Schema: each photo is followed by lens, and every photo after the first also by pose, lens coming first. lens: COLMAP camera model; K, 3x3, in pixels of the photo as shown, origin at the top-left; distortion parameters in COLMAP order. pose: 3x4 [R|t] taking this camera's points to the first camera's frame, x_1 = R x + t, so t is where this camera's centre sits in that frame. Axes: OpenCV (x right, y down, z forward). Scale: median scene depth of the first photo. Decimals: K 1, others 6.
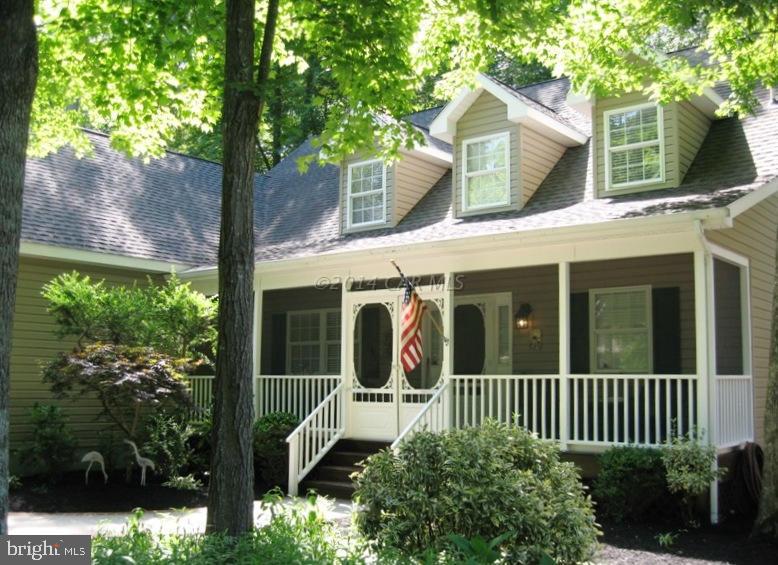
lens RADIAL K [[855.4, 0, 382.3], [0, 855.4, 302.5], [0, 0, 1]] dist [-0.090969, 0.000000]
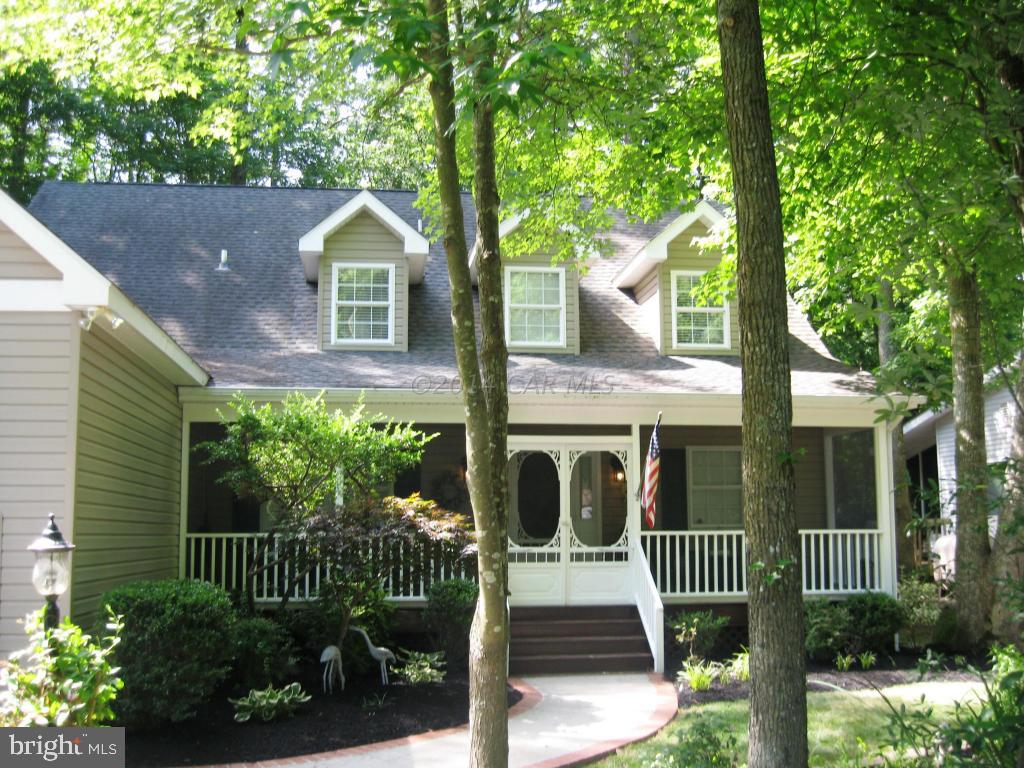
lens RADIAL K [[1094.7, 0, 513.9], [0, 1094.7, 393.3], [0, 0, 1]] dist [-0.089583, 0.000000]
pose [[0.682206, 0.081429, 0.726611, -0.991676], [-0.058800, 0.996670, -0.056486, 0.008729], [-0.728791, -0.004189, 0.684723, 0.285488]]
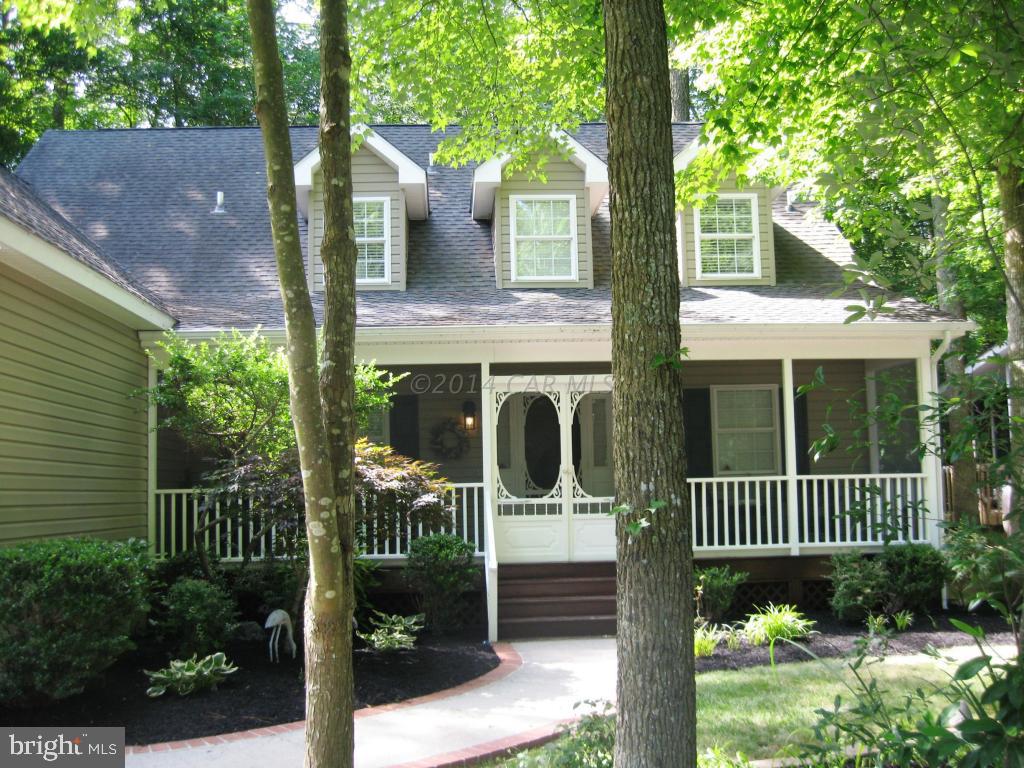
lens RADIAL K [[1094.7, 0, 512.3], [0, 1094.7, 390.3], [0, 0, 1]] dist [-0.089583, 0.000000]
pose [[0.738343, 0.038106, 0.673348, -0.831670], [-0.036890, 0.999190, -0.016095, 0.019690], [-0.673416, -0.012957, 0.739151, 0.299893]]
